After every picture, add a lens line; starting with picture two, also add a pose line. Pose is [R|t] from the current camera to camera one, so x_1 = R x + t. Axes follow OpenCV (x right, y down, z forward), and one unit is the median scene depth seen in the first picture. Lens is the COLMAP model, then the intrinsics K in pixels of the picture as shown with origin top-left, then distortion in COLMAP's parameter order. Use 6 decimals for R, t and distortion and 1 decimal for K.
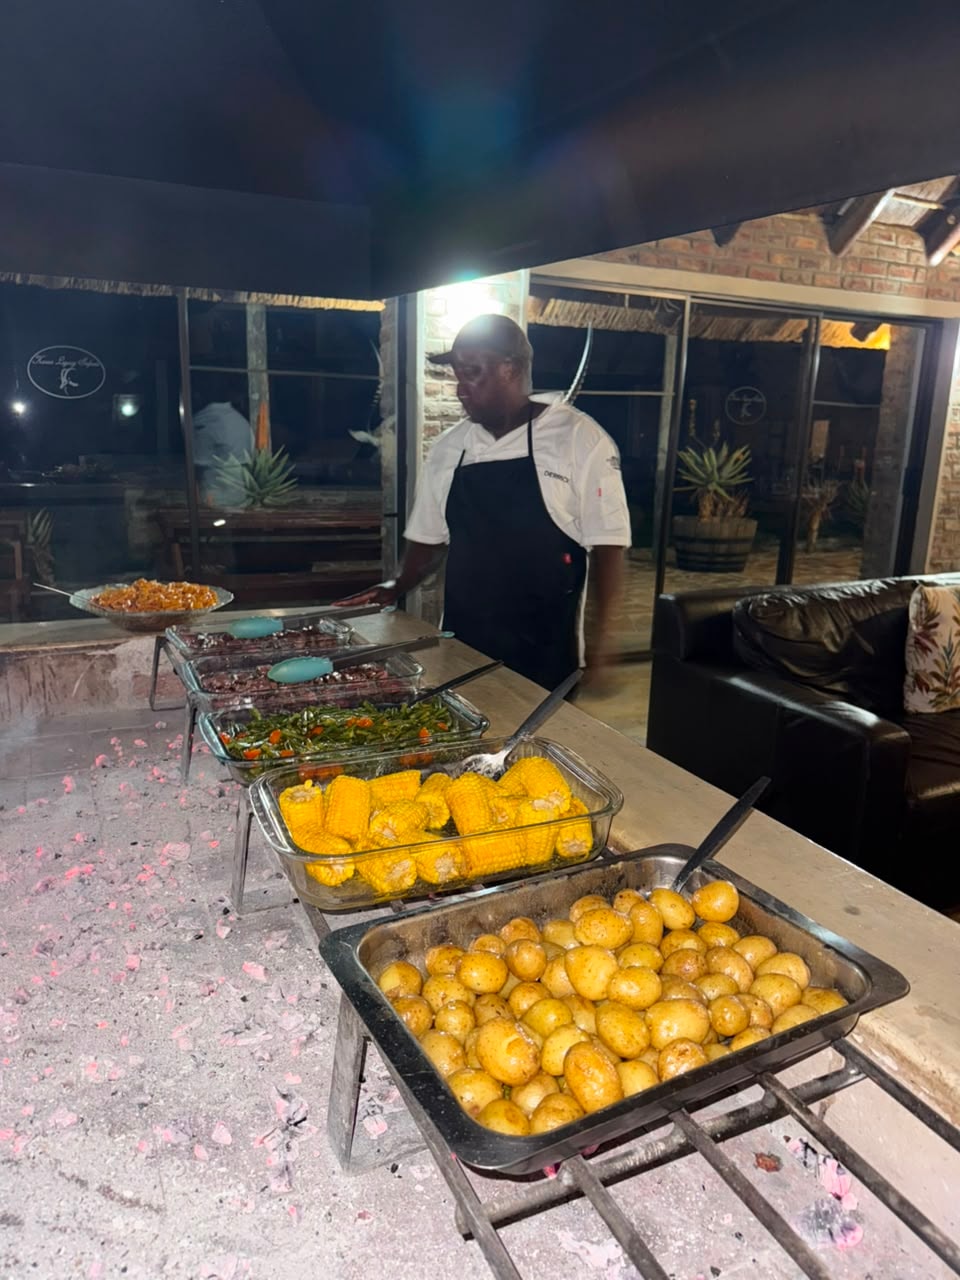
lens RADIAL K [[935.8, 0, 480.0], [0, 935.8, 640.0], [0, 0, 1]] dist [0.004375, -0.012272]
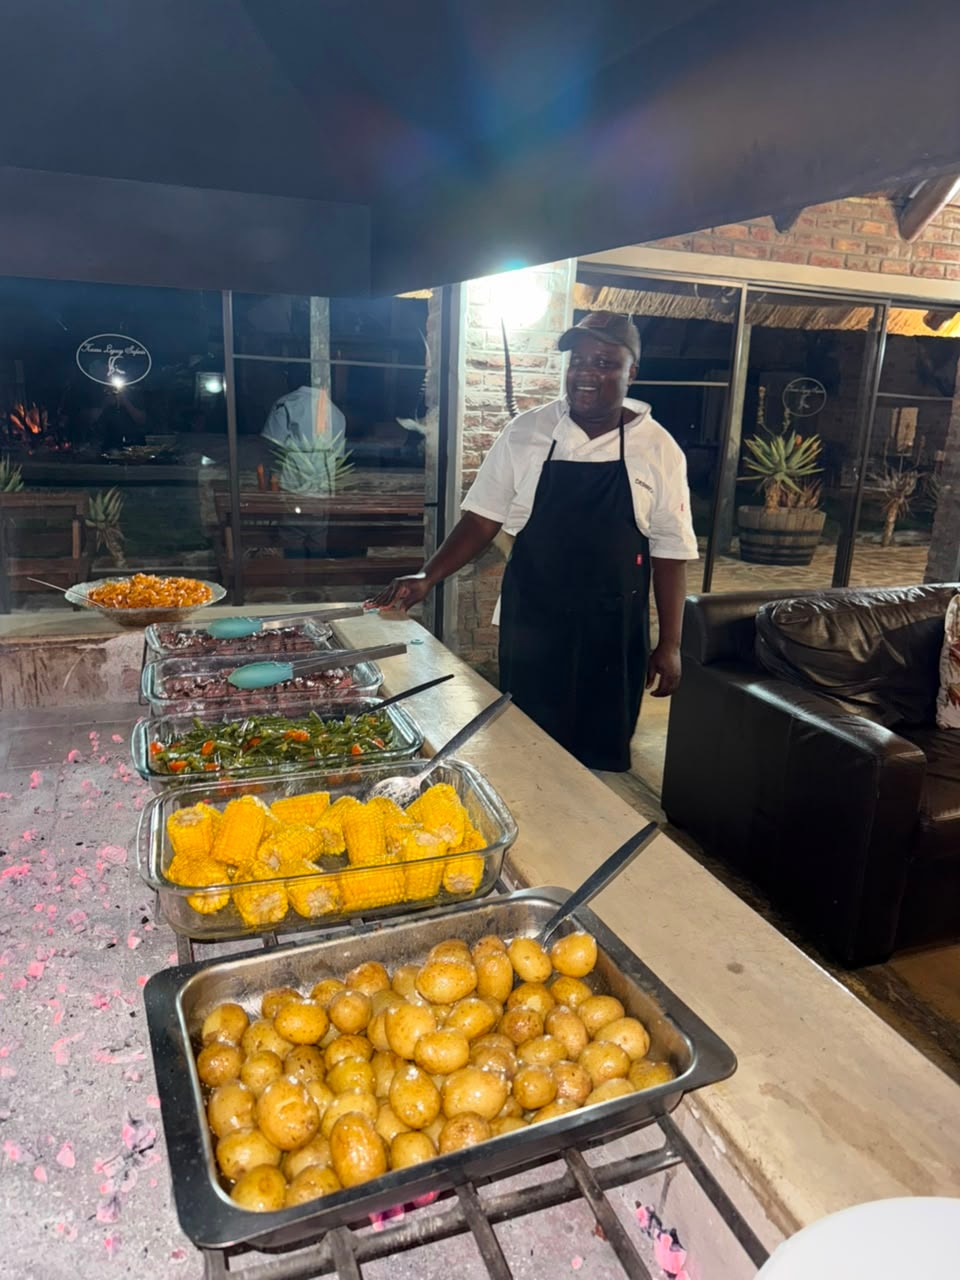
lens RADIAL K [[932.8, 0, 480.4], [0, 932.8, 636.9], [0, 0, 1]] dist [0.005496, -0.009115]
pose [[0.996142, 0.032753, -0.081410, 0.102044], [-0.031244, 0.999317, 0.019734, -0.030435], [0.082001, -0.017114, 0.996485, 0.015774]]
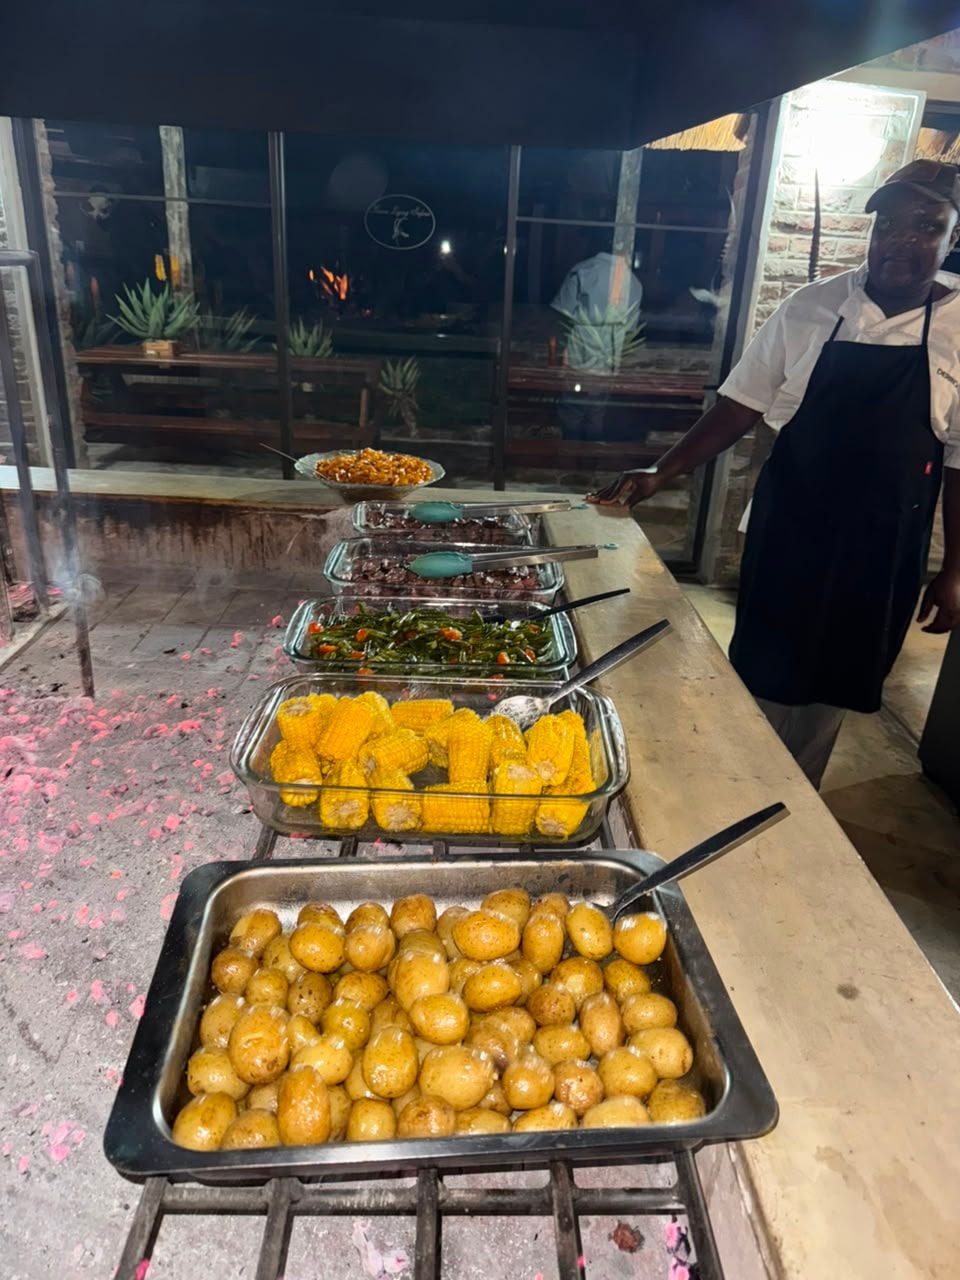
lens RADIAL K [[923.3, 0, 470.8], [0, 923.3, 641.8], [0, 0, 1]] dist [0.106308, -0.172090]
pose [[0.911814, 0.174706, -0.371581, 0.174414], [-0.116240, 0.977775, 0.174481, -0.051948], [0.393805, -0.115902, 0.911858, 0.092170]]
